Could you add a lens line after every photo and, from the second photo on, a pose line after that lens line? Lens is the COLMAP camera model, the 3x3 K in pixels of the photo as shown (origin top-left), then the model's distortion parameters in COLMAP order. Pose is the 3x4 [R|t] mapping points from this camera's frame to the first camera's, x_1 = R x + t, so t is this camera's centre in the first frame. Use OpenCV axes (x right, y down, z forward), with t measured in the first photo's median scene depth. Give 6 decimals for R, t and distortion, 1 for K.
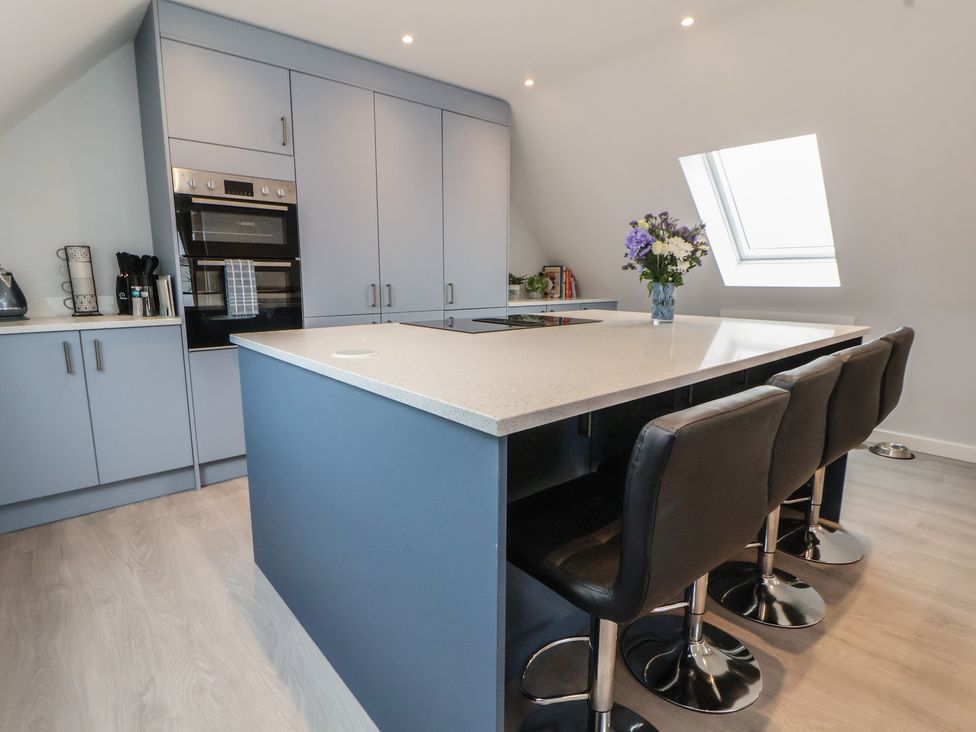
lens RADIAL K [[505.6, 0, 485.6], [0, 505.6, 359.5], [0, 0, 1]] dist [0.000890, -0.013228]
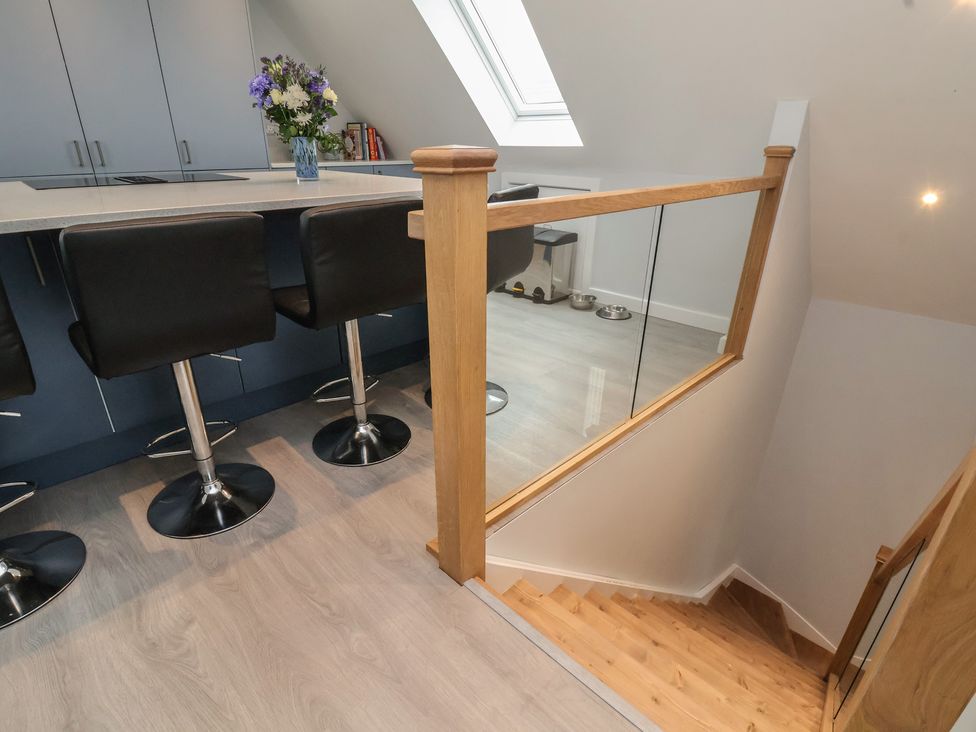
lens RADIAL K [[507.0, 0, 473.1], [0, 507.0, 370.8], [0, 0, 1]] dist [0.000755, -0.014378]
pose [[0.998095, -0.018317, 0.058920, 0.552213], [0.002306, 0.965328, 0.261029, 0.025867], [-0.061658, -0.260396, 0.963531, -0.068429]]
